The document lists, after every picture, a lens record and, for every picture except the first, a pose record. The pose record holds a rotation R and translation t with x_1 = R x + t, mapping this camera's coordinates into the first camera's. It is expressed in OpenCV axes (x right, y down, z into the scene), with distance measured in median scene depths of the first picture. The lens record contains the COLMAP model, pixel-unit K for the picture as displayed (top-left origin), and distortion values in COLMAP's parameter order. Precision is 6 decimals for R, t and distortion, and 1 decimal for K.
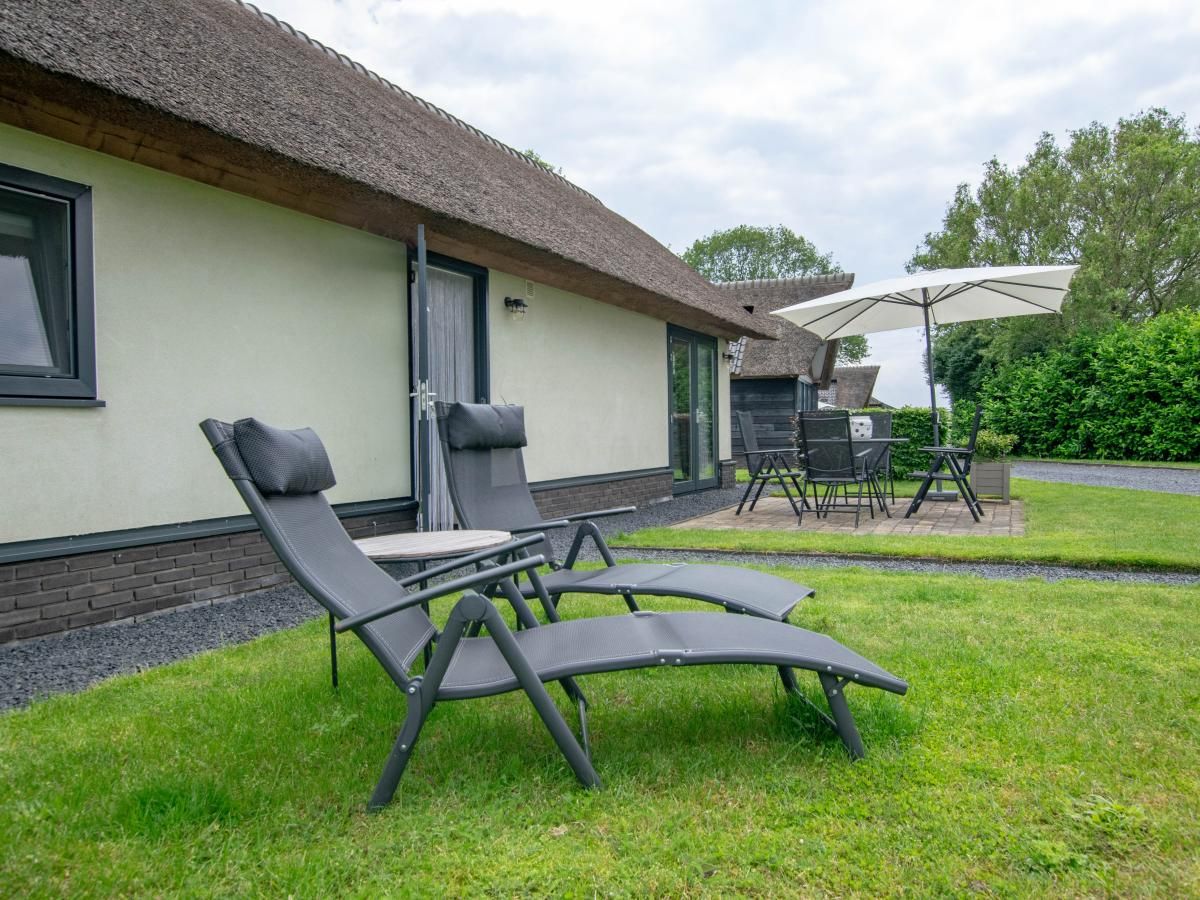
lens RADIAL K [[857.9, 0, 599.7], [0, 857.9, 448.7], [0, 0, 1]] dist [0.002718, 0.001220]
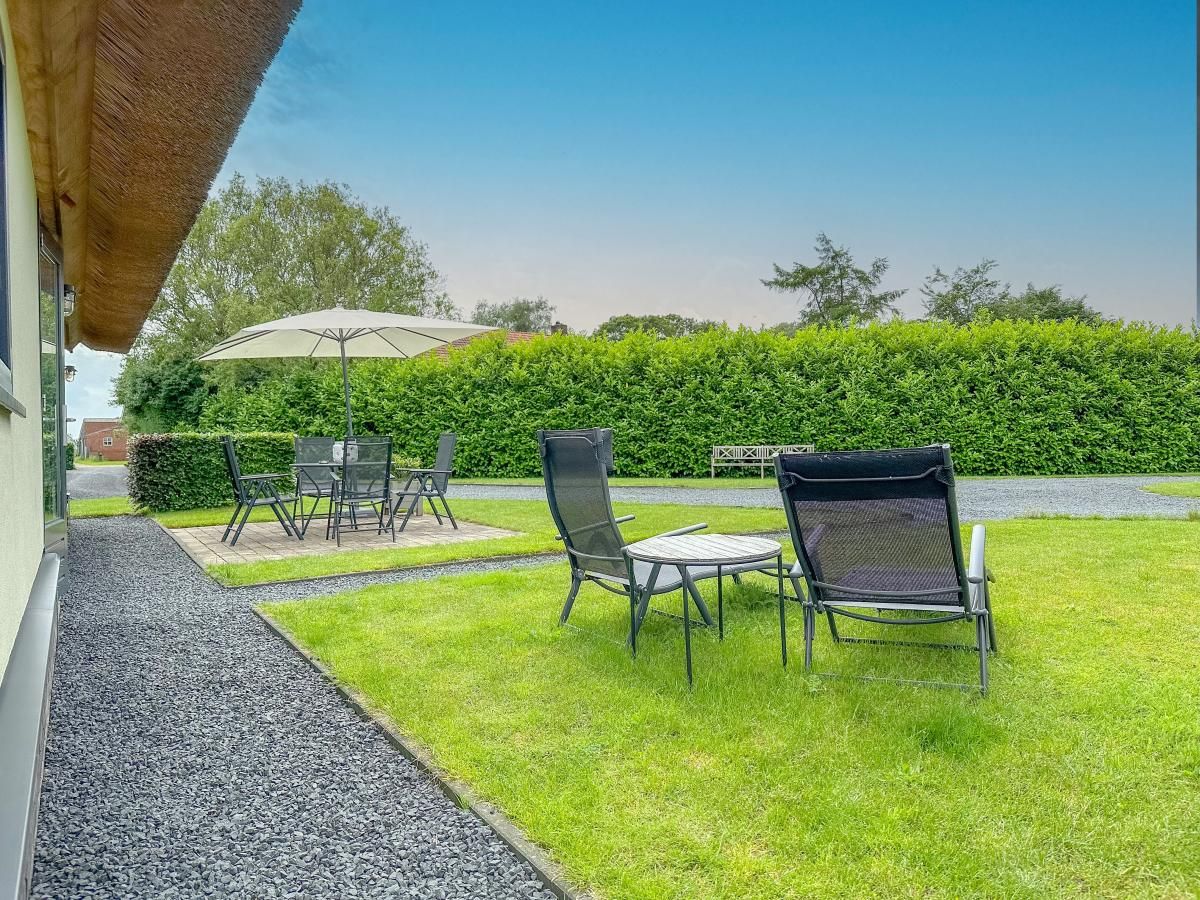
lens RADIAL K [[857.9, 0, 599.8], [0, 857.9, 450.0], [0, 0, 1]] dist [0.002718, 0.001220]
pose [[0.544571, 0.002277, 0.838711, -0.173361], [0.019724, 0.999685, -0.015521, -0.002020], [-0.838483, 0.024995, 0.544355, 0.067579]]
